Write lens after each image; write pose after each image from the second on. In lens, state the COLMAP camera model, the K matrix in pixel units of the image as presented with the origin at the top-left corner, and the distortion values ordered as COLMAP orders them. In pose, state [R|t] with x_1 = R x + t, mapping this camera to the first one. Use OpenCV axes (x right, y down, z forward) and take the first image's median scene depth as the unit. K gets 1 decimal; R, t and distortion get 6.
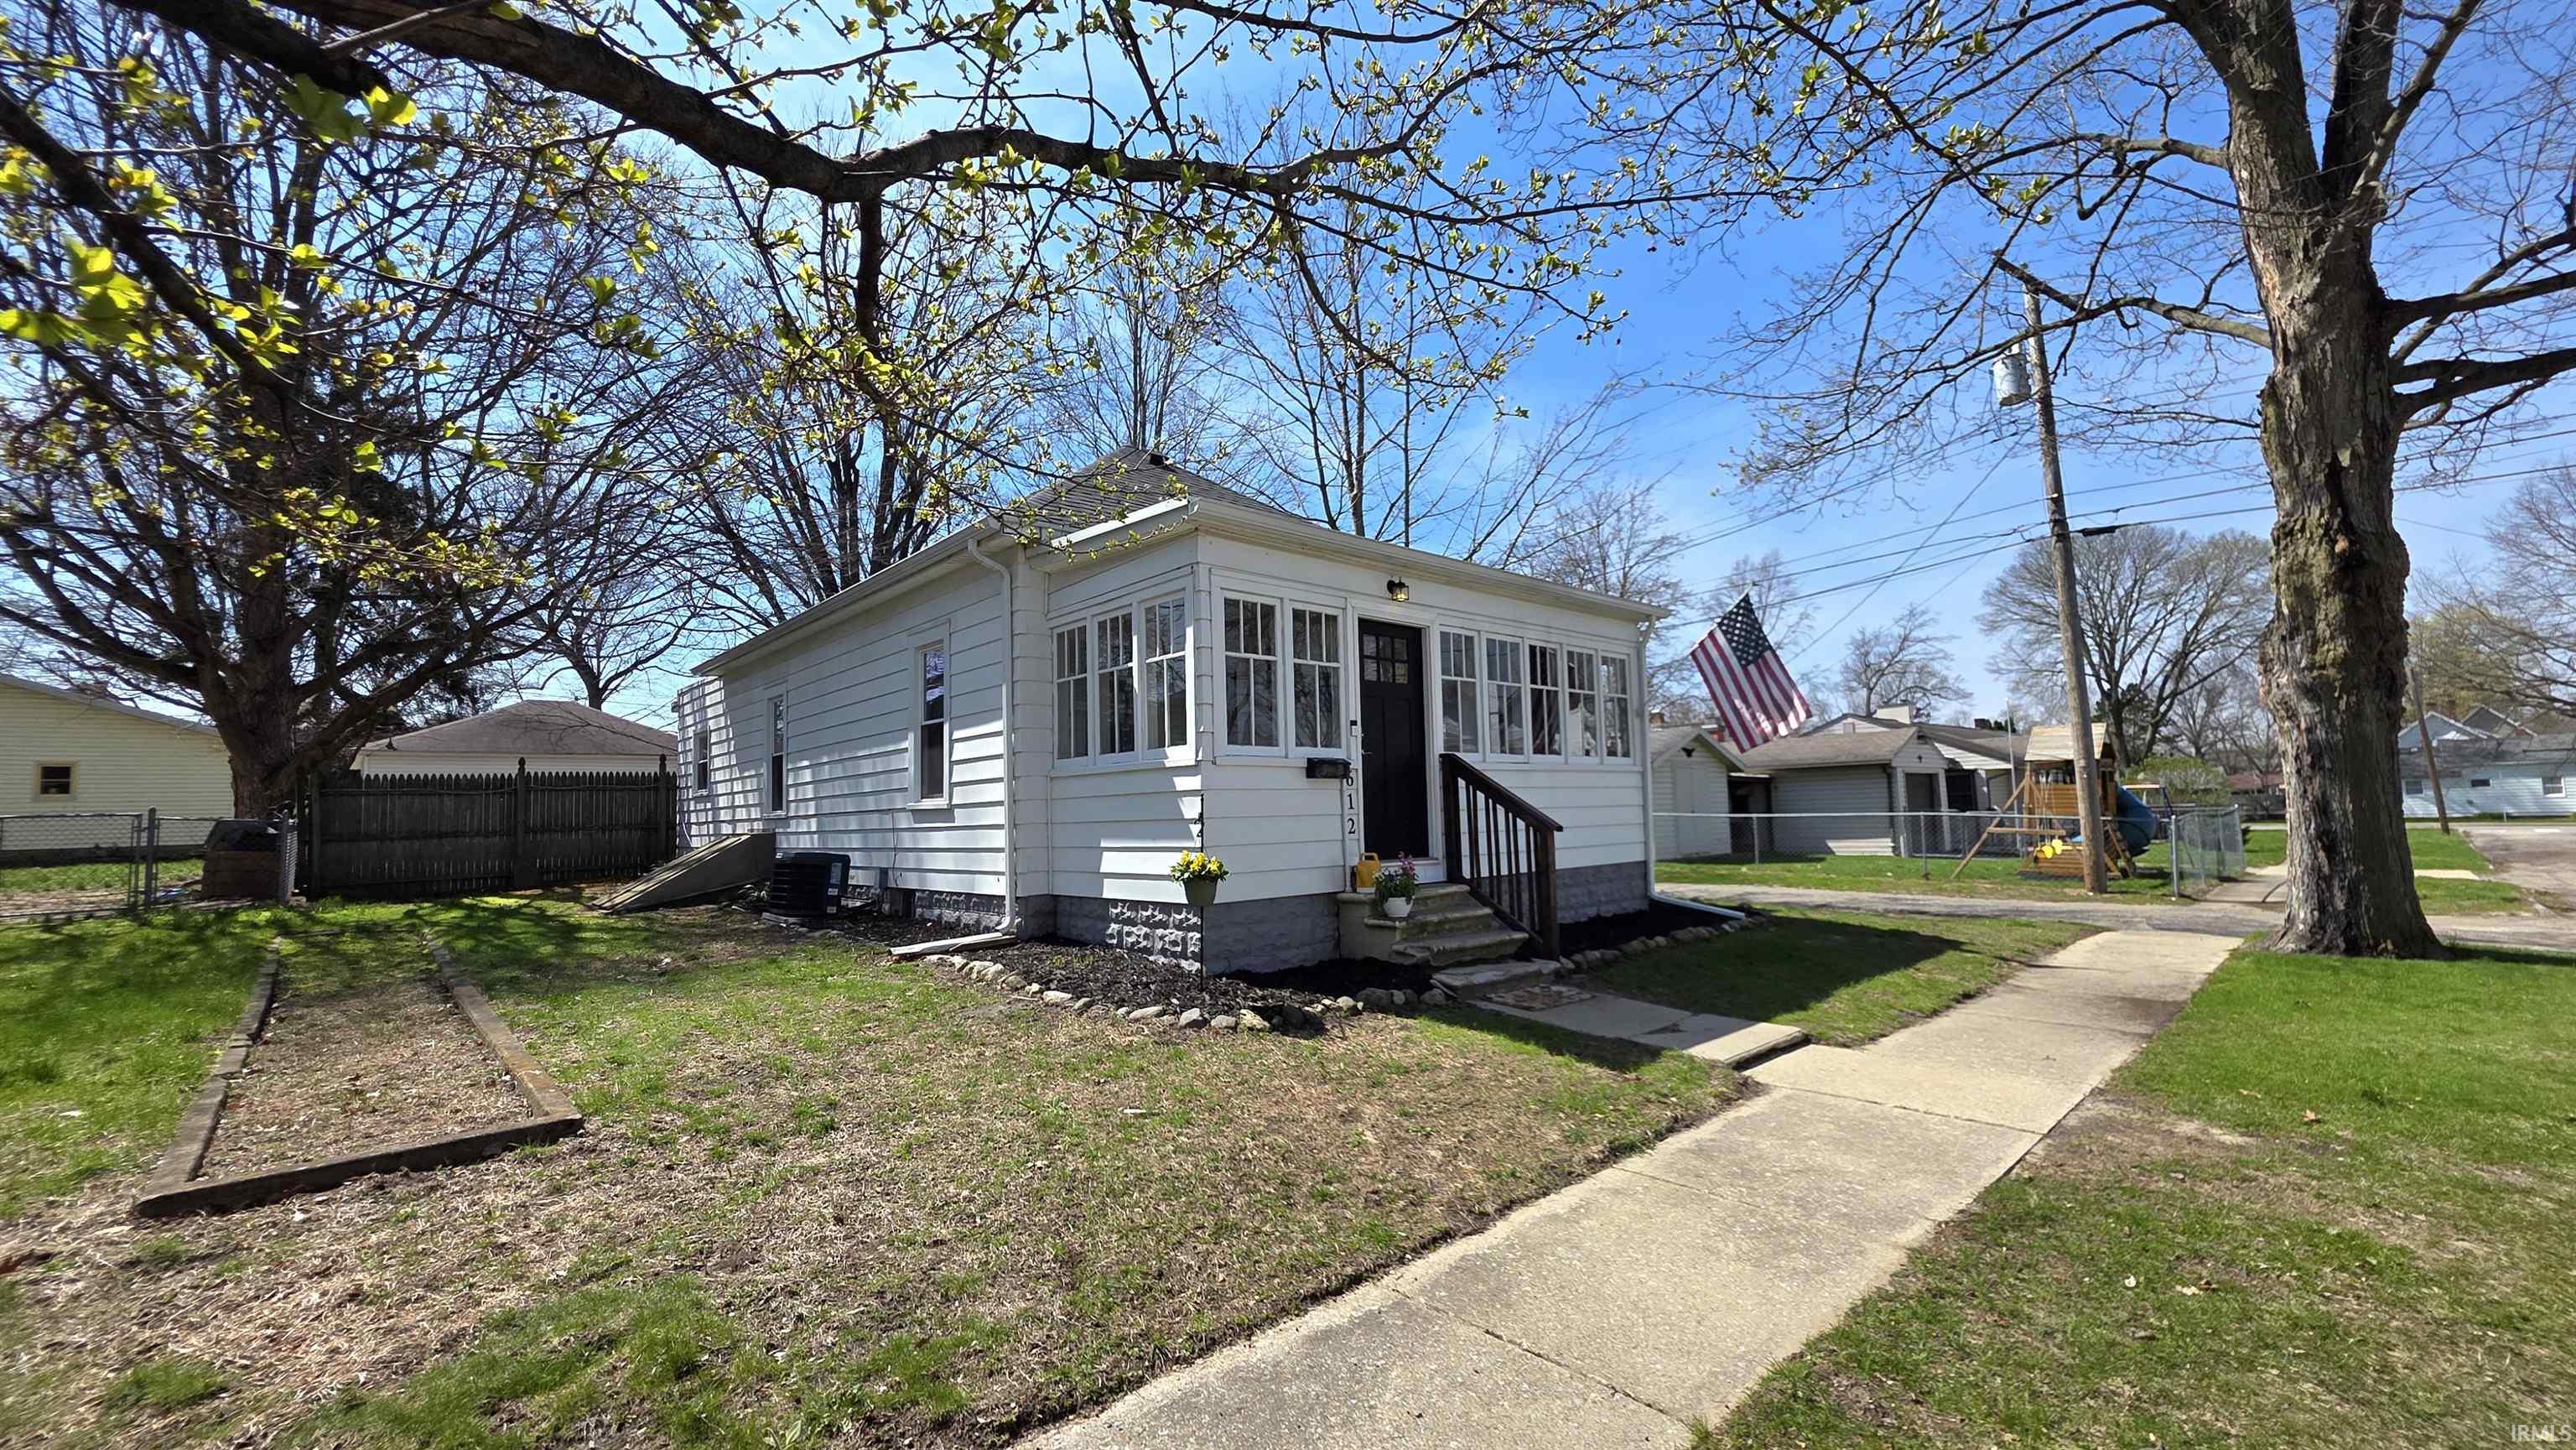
lens RADIAL K [[1038.8, 0, 1278.2], [0, 1038.8, 723.7], [0, 0, 1]] dist [-0.004656, 0.000155]
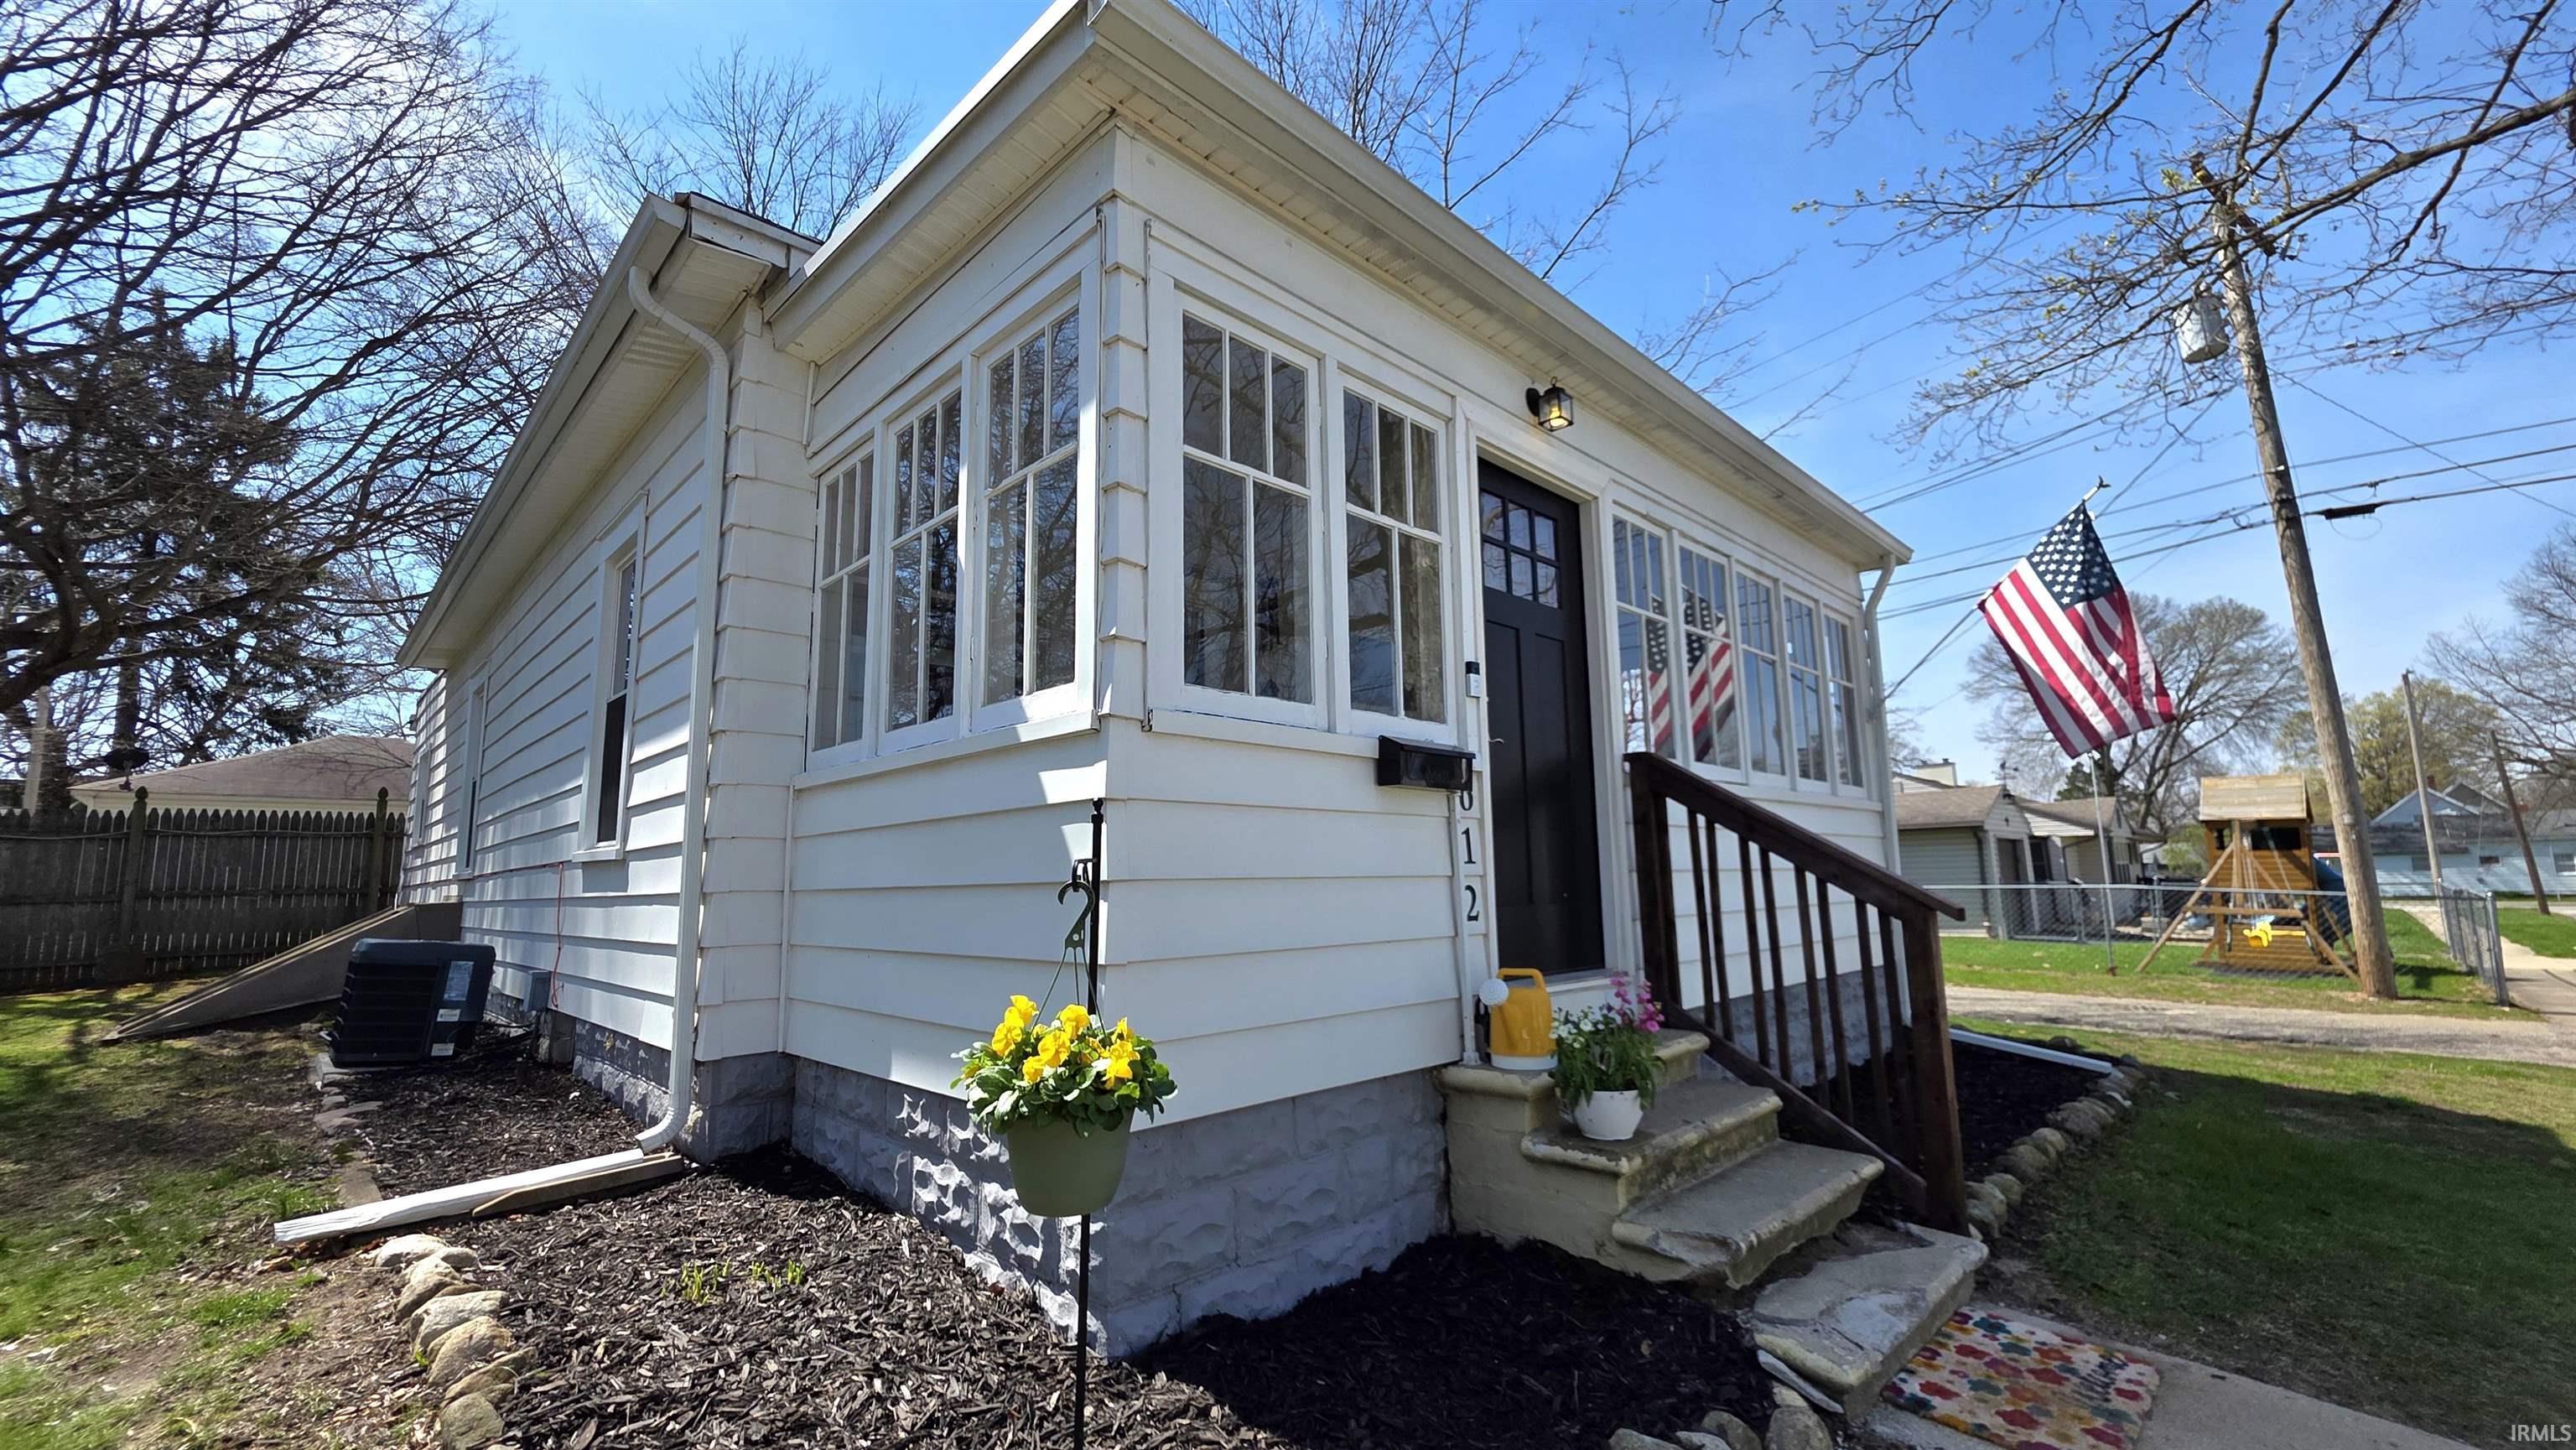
lens RADIAL K [[1038.8, 0, 1299.3], [0, 1038.8, 730.0], [0, 0, 1]] dist [-0.004656, 0.000155]
pose [[0.998254, 0.016219, 0.056796, -0.025549], [-0.012832, 0.998145, -0.059512, 0.052613], [-0.057656, 0.058680, 0.996611, 0.561362]]
